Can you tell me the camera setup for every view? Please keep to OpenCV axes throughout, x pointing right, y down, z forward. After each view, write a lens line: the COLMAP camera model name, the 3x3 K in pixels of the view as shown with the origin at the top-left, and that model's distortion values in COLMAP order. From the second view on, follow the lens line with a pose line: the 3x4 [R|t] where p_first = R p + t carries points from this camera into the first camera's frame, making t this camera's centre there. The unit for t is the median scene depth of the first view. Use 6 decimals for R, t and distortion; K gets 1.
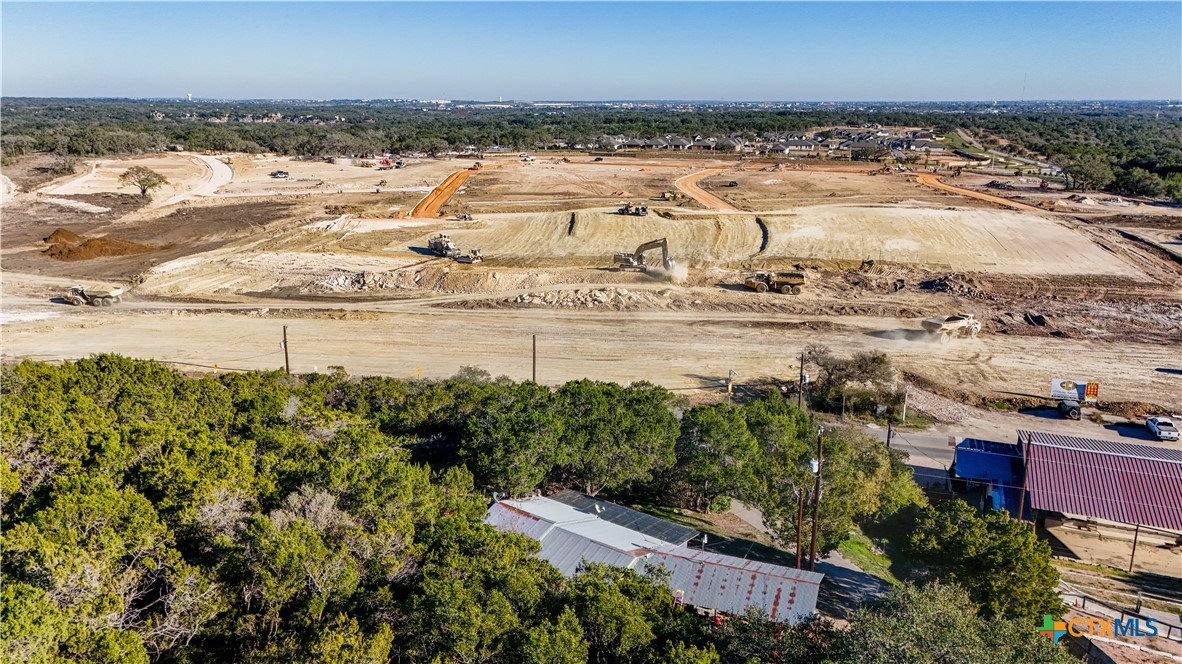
lens RADIAL K [[859.6, 0, 595.7], [0, 859.6, 333.5], [0, 0, 1]] dist [0.063517, -0.047686]
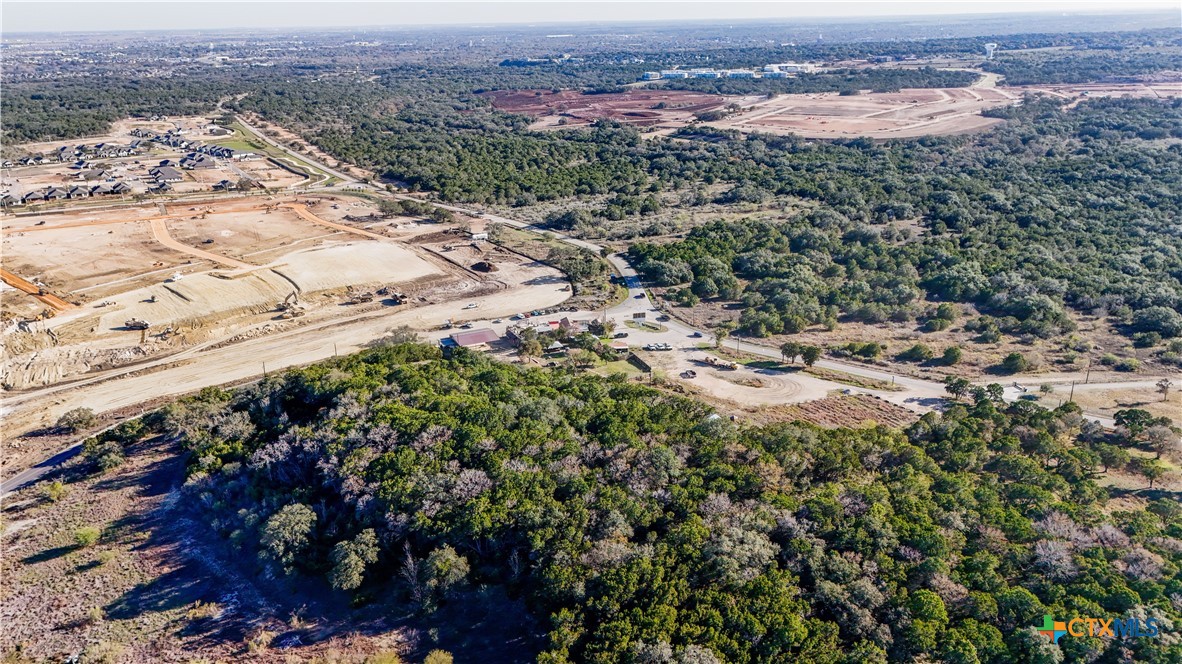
lens RADIAL K [[859.6, 0, 591.4], [0, 859.6, 330.8], [0, 0, 1]] dist [0.063517, -0.047686]
pose [[0.681071, -0.261623, 0.683883, -0.687441], [0.210344, 0.964528, 0.159506, -0.153896], [-0.701354, 0.035216, 0.711942, -0.906747]]
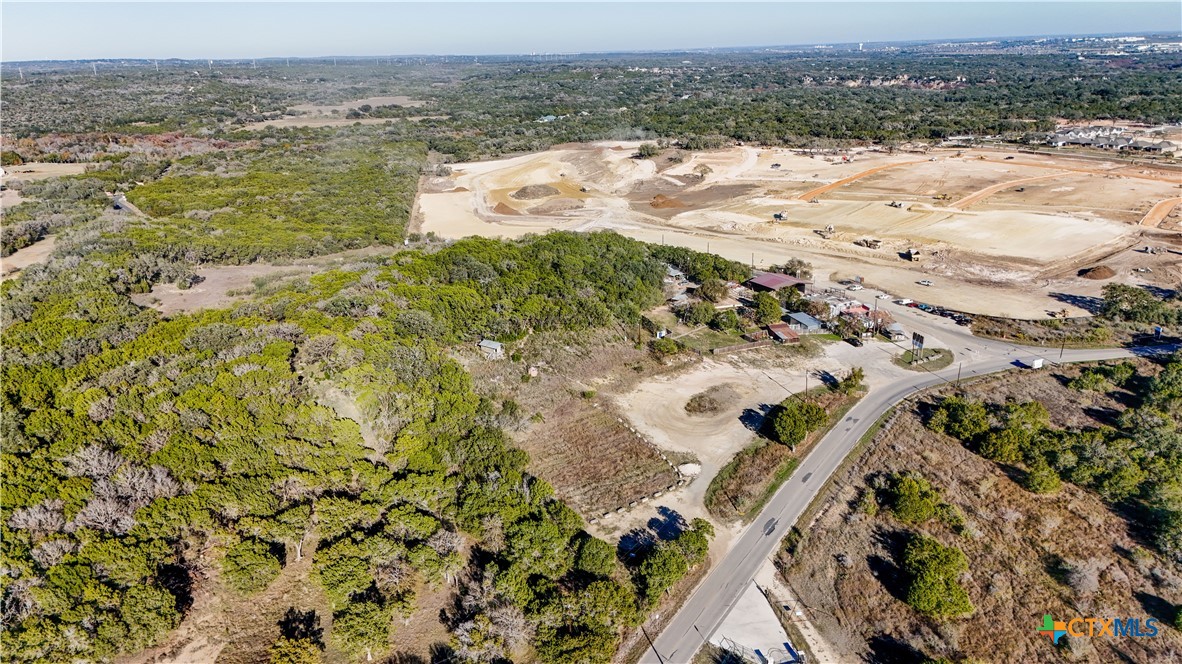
lens RADIAL K [[859.6, 0, 593.4], [0, 859.6, 332.8], [0, 0, 1]] dist [0.063517, -0.047686]
pose [[0.753299, 0.180101, -0.632538, 0.800859], [-0.139862, 0.983644, 0.113507, 0.013406], [0.642635, 0.002964, 0.766167, -0.913806]]
